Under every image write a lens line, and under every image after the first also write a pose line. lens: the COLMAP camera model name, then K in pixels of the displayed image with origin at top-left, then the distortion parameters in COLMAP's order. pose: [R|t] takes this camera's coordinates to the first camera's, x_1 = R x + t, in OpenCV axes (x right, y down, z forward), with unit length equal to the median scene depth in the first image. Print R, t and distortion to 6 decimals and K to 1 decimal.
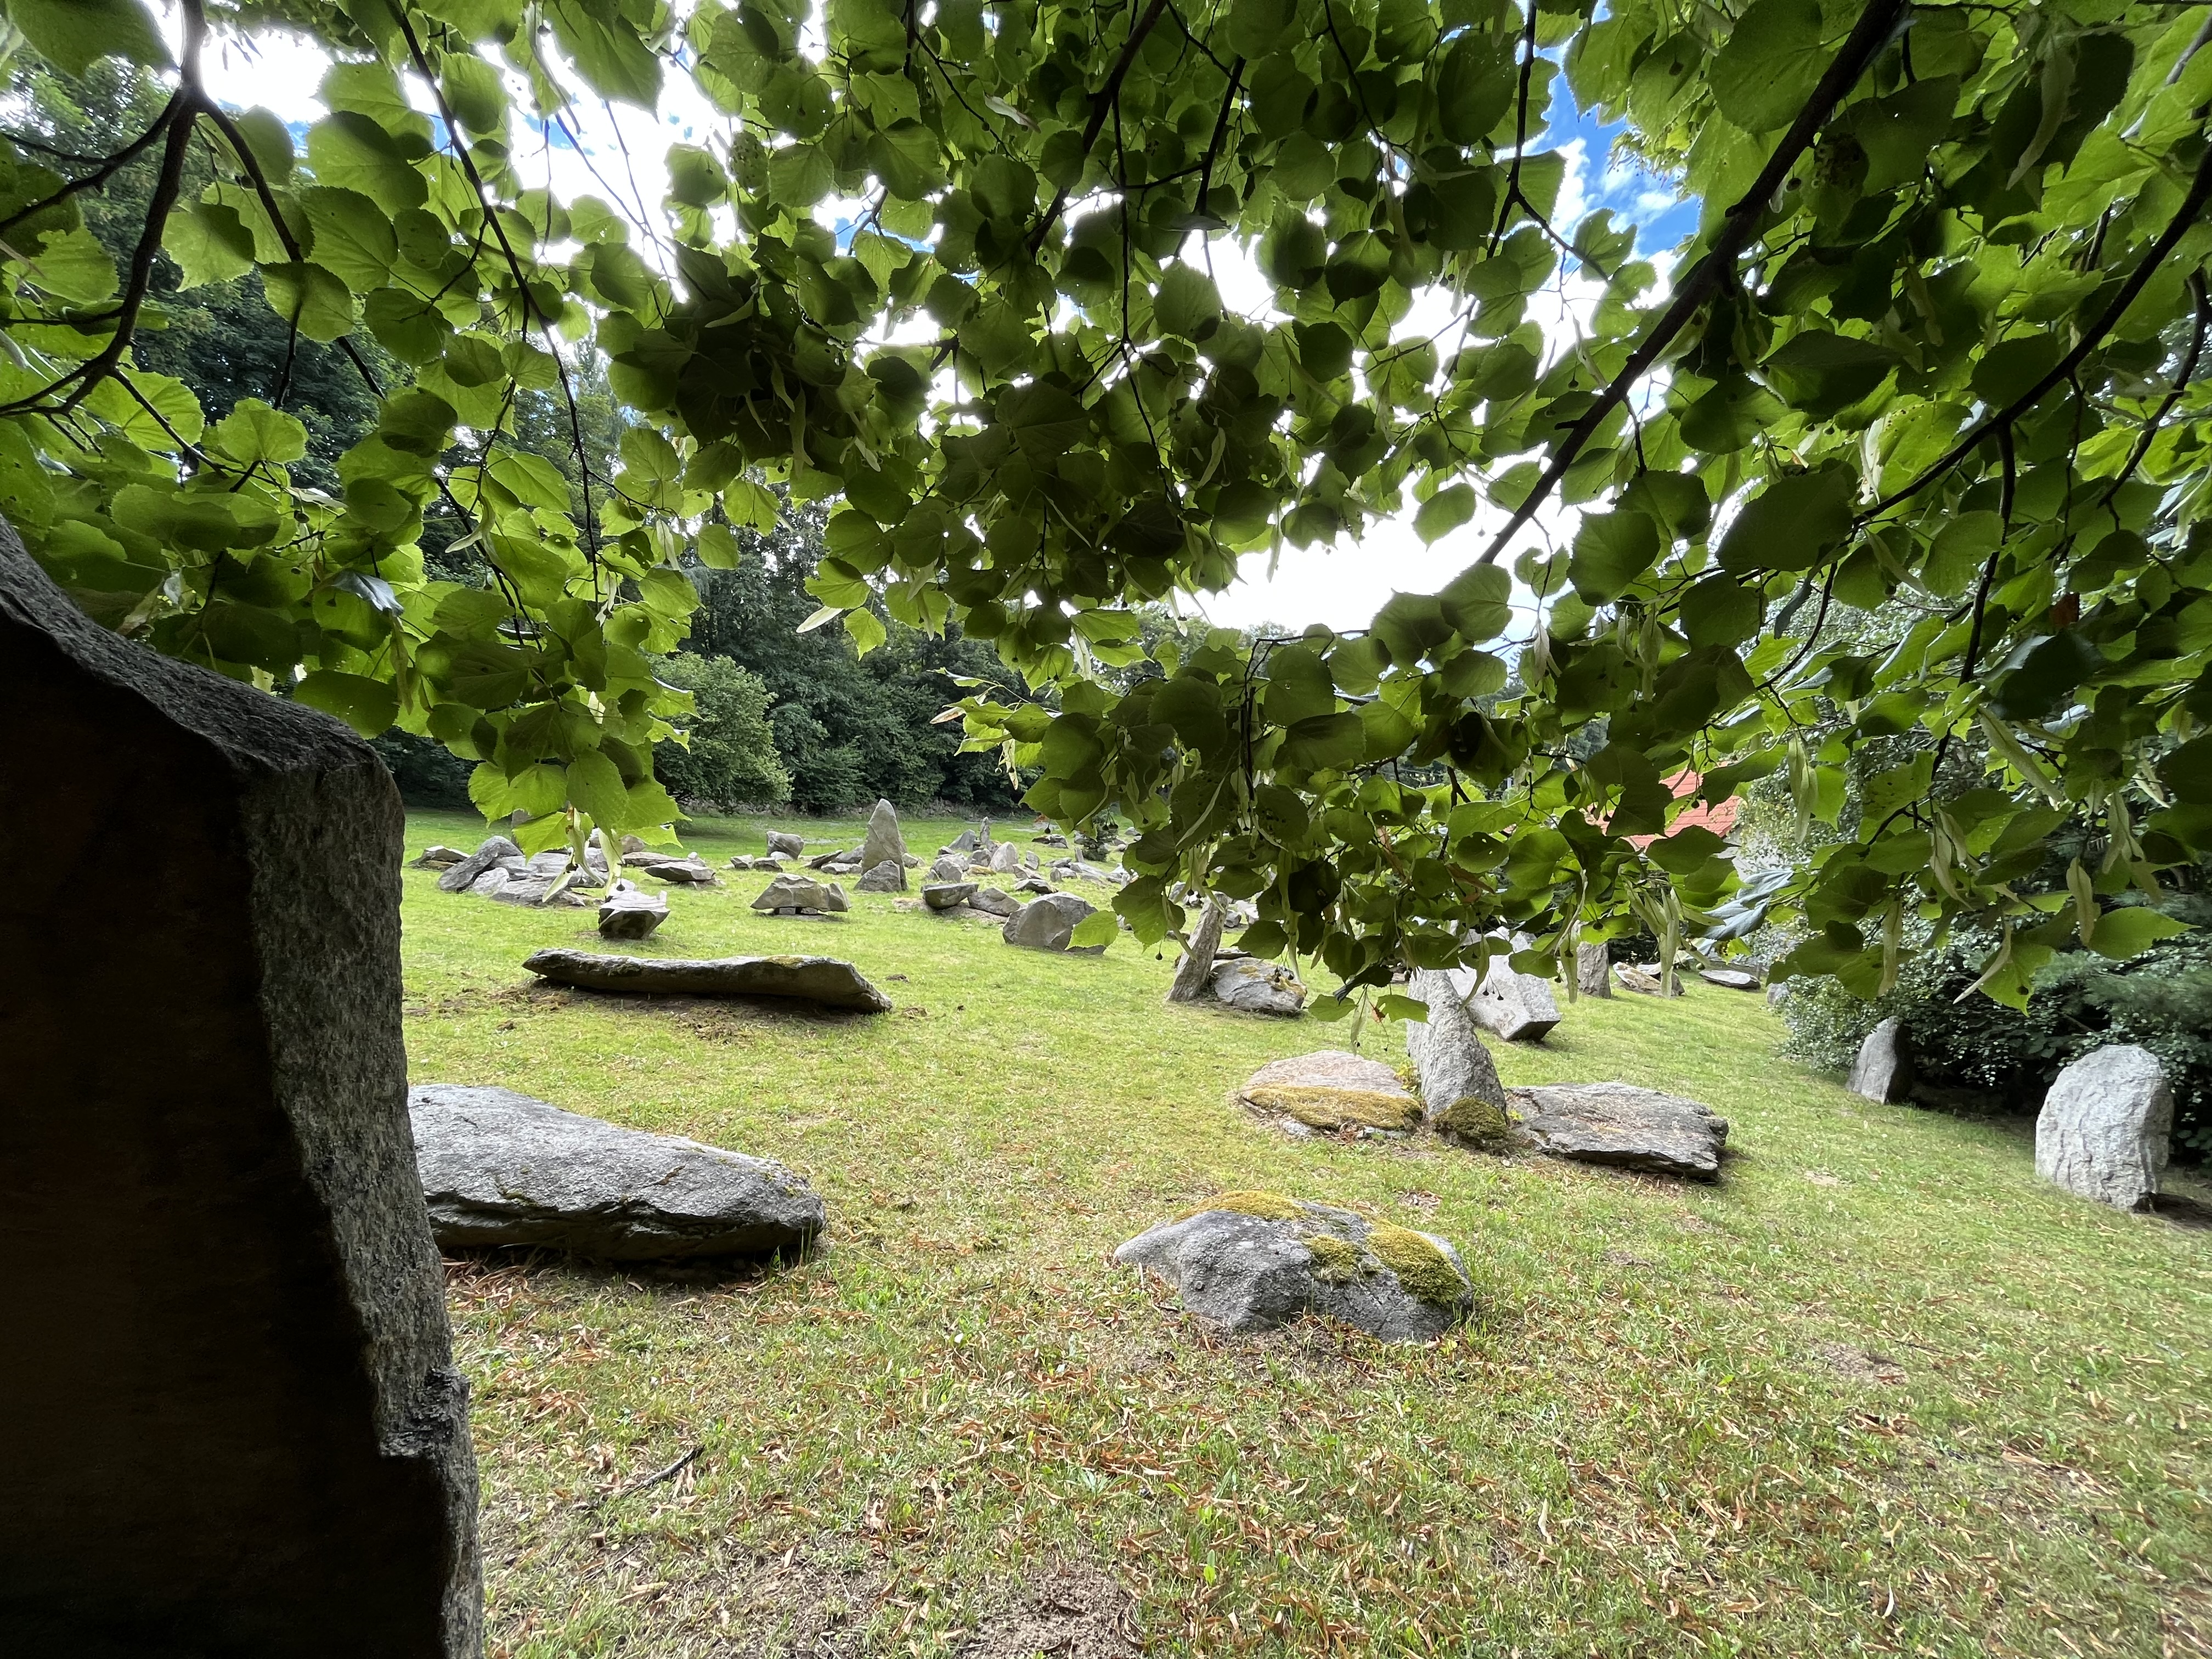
lens RADIAL K [[899.6, 0, 1106.0], [0, 899.6, 829.5], [0, 0, 1]] dist [0.002178, -0.000683]
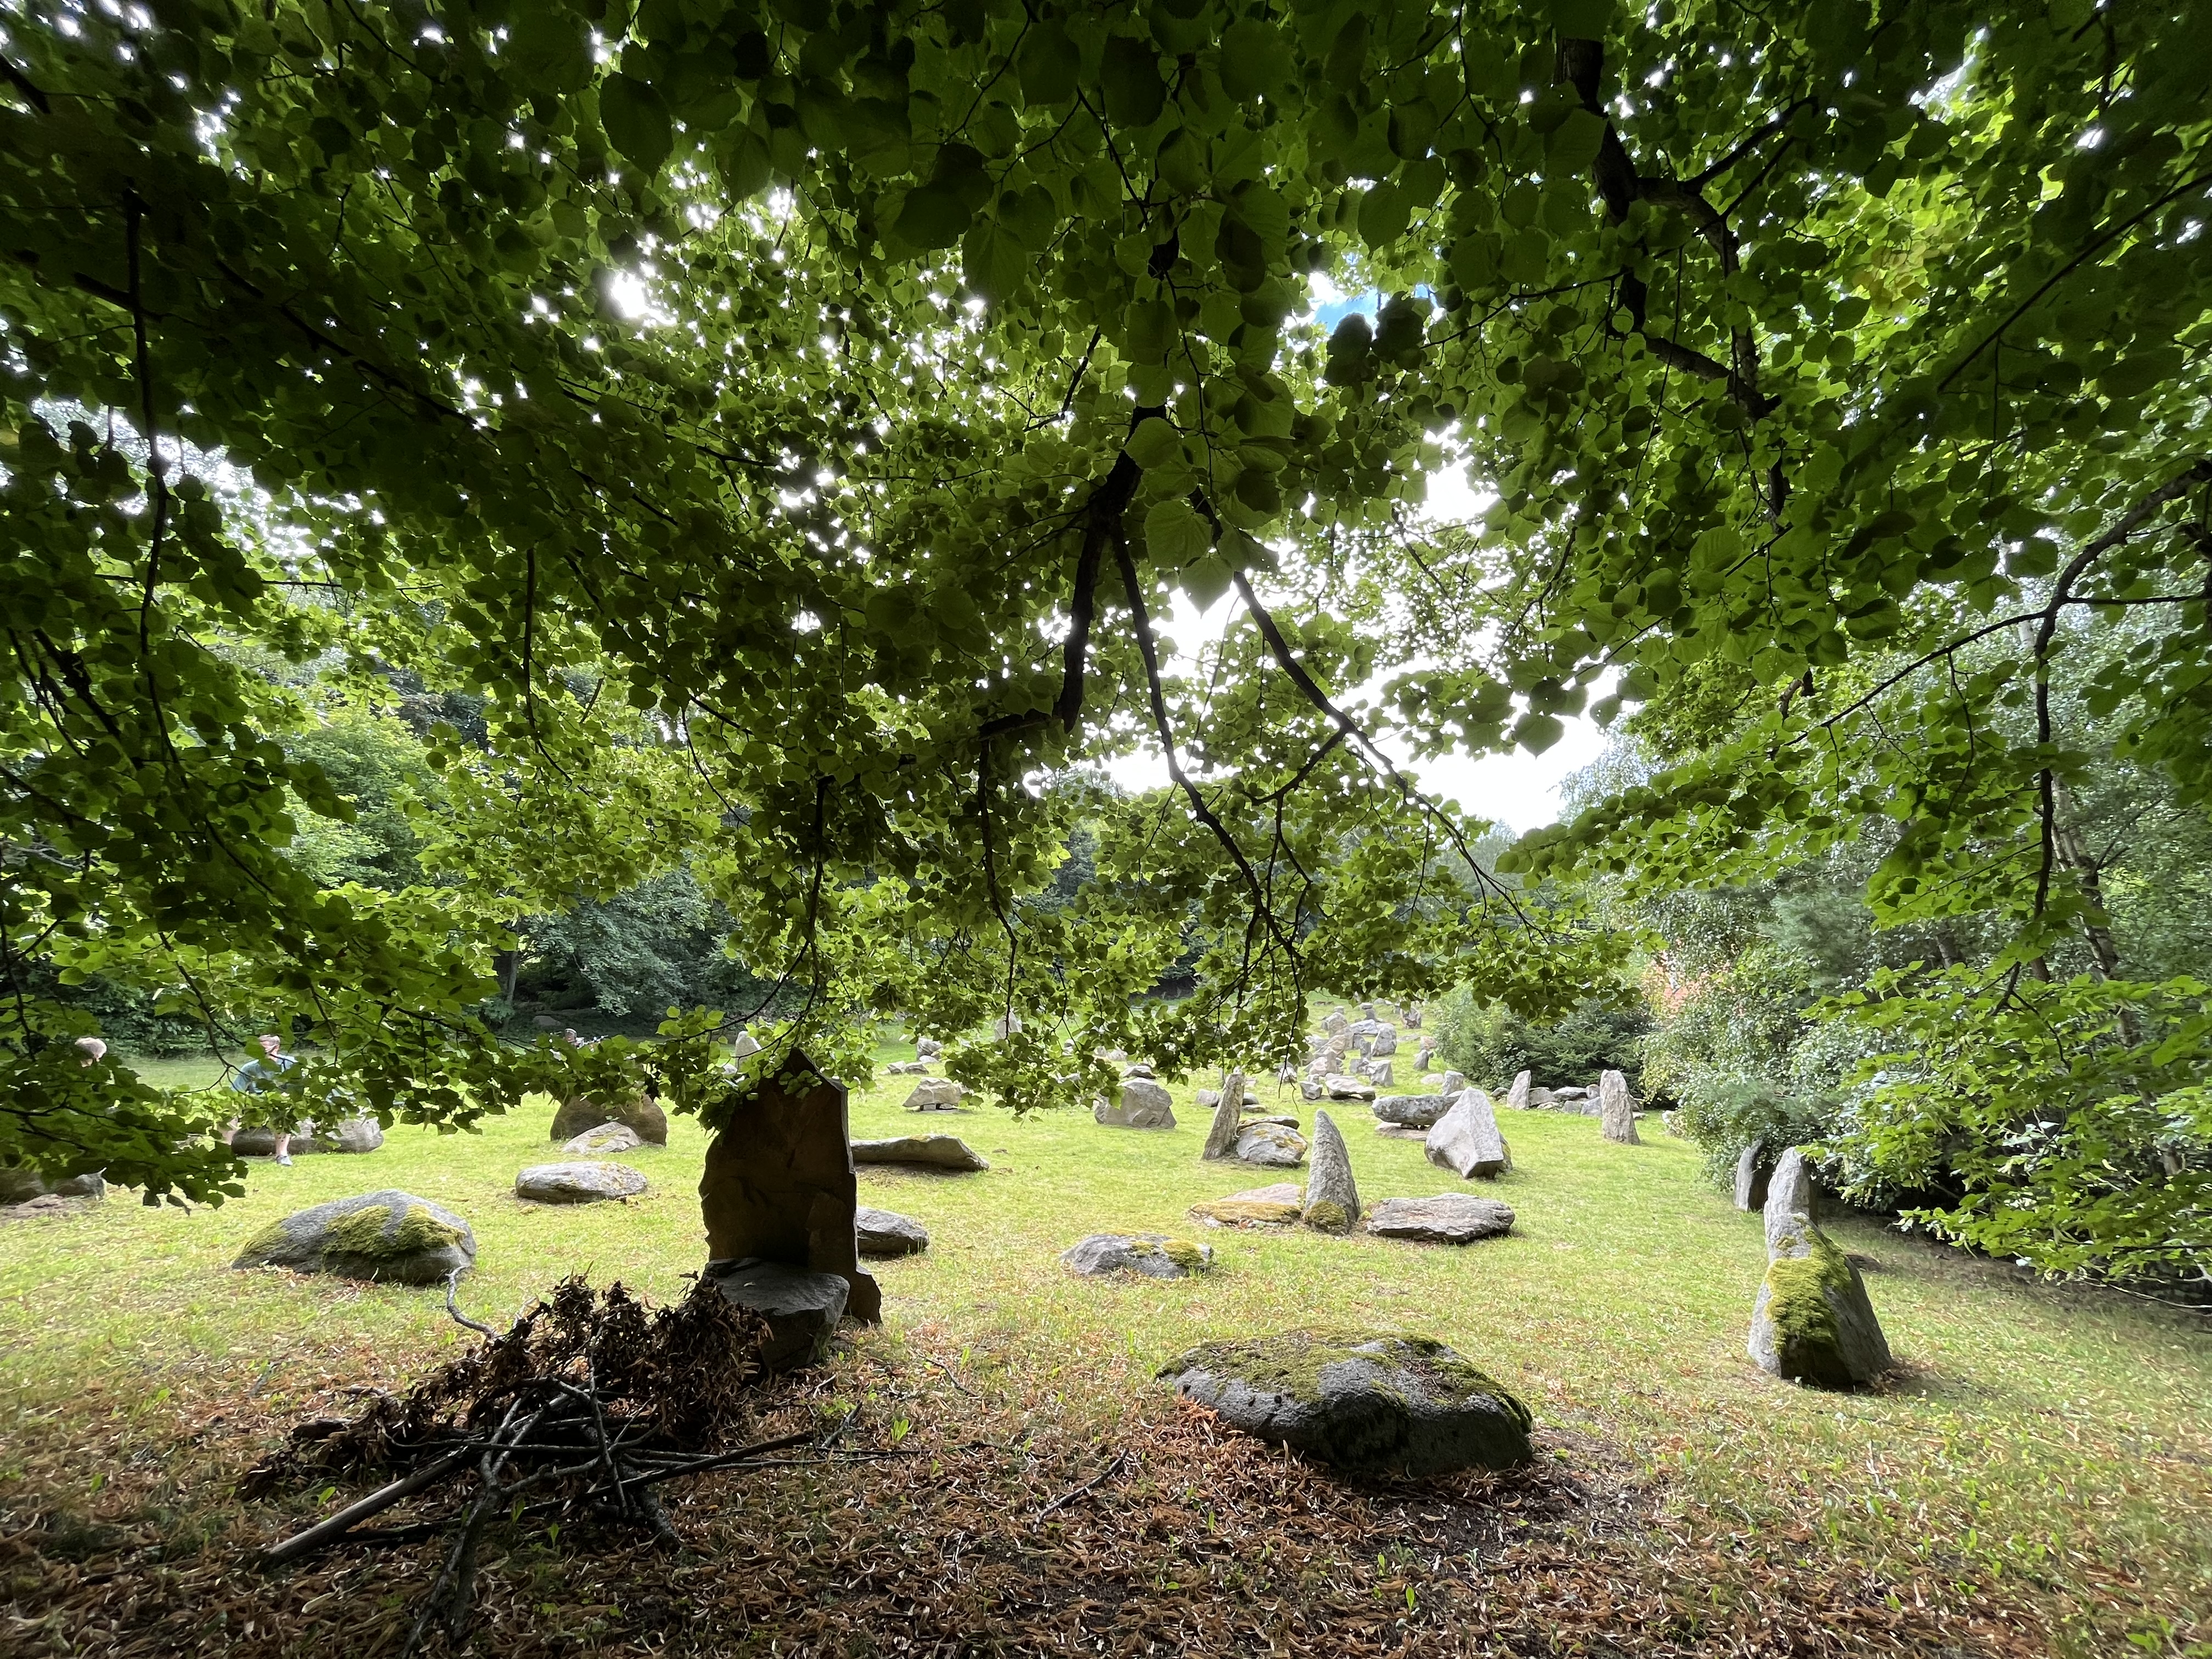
lens RADIAL K [[899.6, 0, 1106.0], [0, 899.6, 829.5], [0, 0, 1]] dist [0.002178, -0.000683]
pose [[0.984352, -0.104081, -0.142191, 0.183331], [0.074494, 0.977064, -0.199493, -0.034913], [0.159693, 0.185779, 0.969528, -0.436881]]
